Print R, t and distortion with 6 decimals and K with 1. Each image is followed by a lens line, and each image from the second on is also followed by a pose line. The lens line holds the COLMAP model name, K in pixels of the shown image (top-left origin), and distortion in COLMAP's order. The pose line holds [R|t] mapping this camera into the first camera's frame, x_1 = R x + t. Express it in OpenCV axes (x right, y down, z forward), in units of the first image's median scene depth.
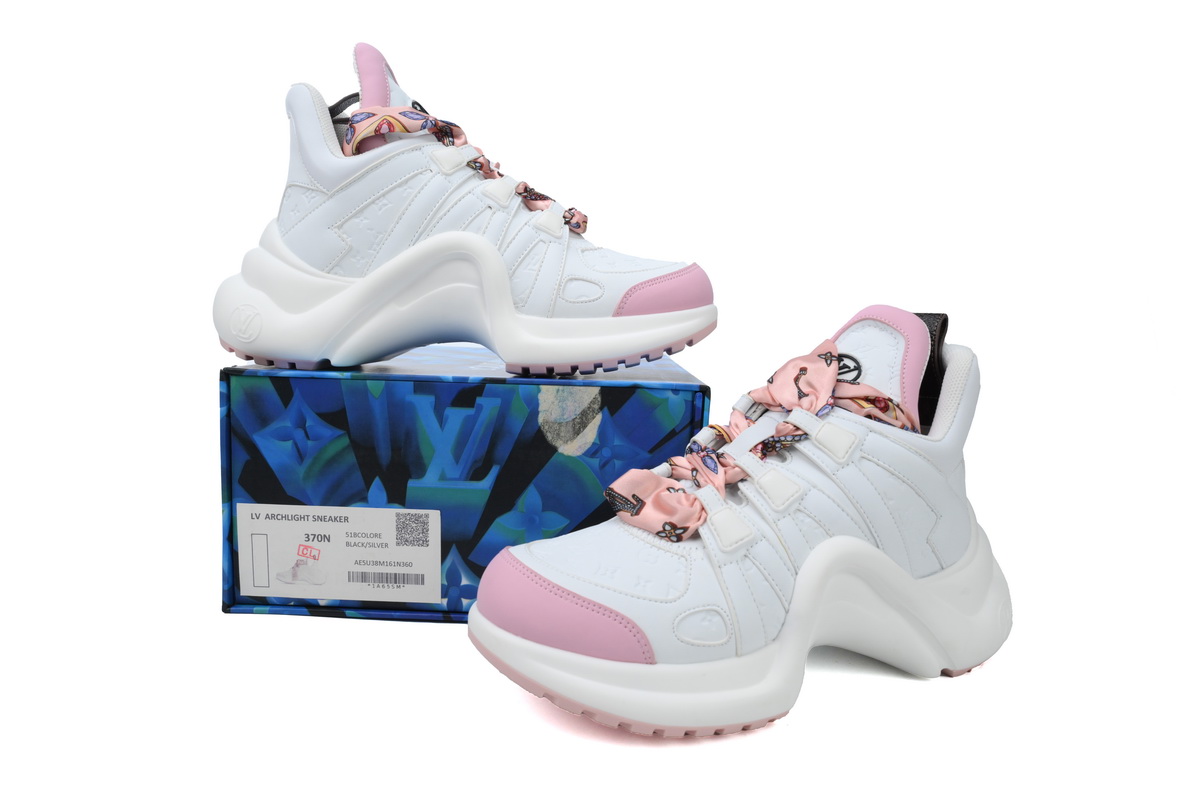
lens RADIAL K [[801.7, 0, 600.0], [0, 801.7, 400.0], [0, 0, 1]] dist [0.000129, 0.000210]
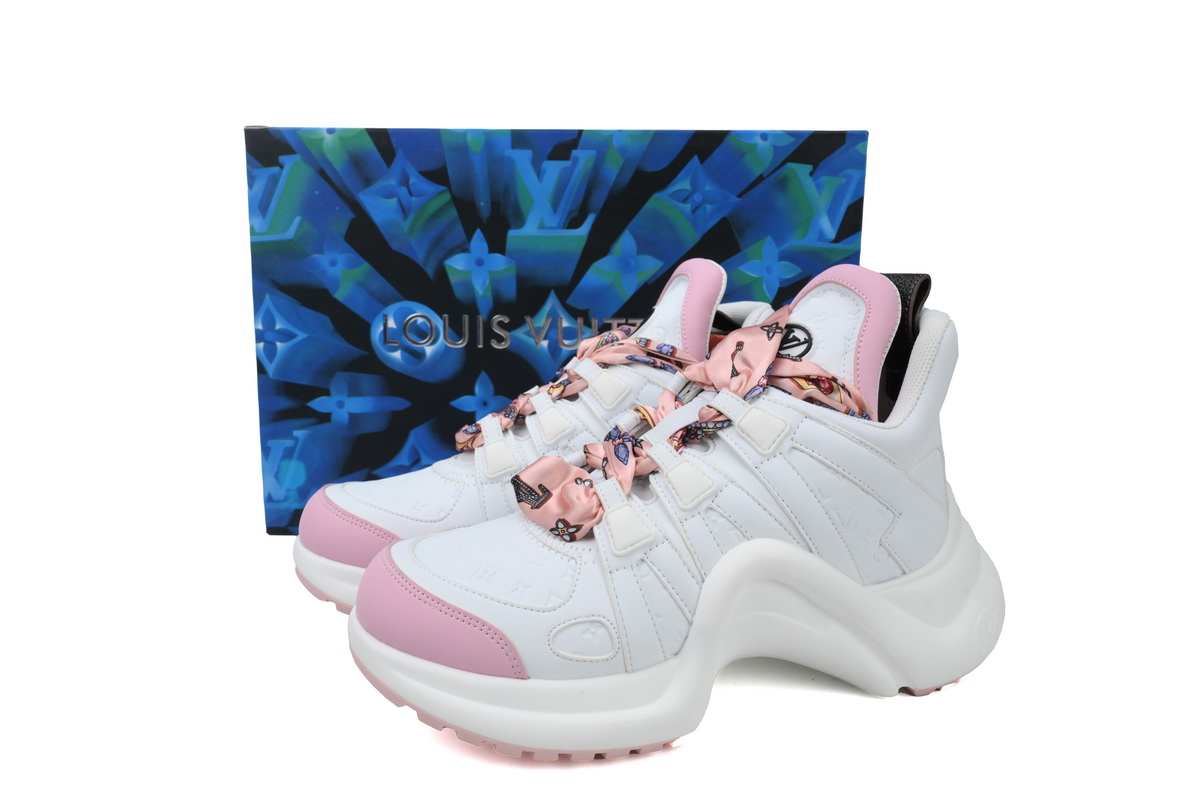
lens RADIAL K [[801.7, 0, 600.0], [0, 801.7, 400.0], [0, 0, 1]] dist [0.000129, 0.000210]
pose [[0.990359, 0.002298, -0.138504, 0.243402], [0.006478, 0.998000, 0.062882, -0.035736], [0.138372, -0.063173, 0.988364, 0.124045]]
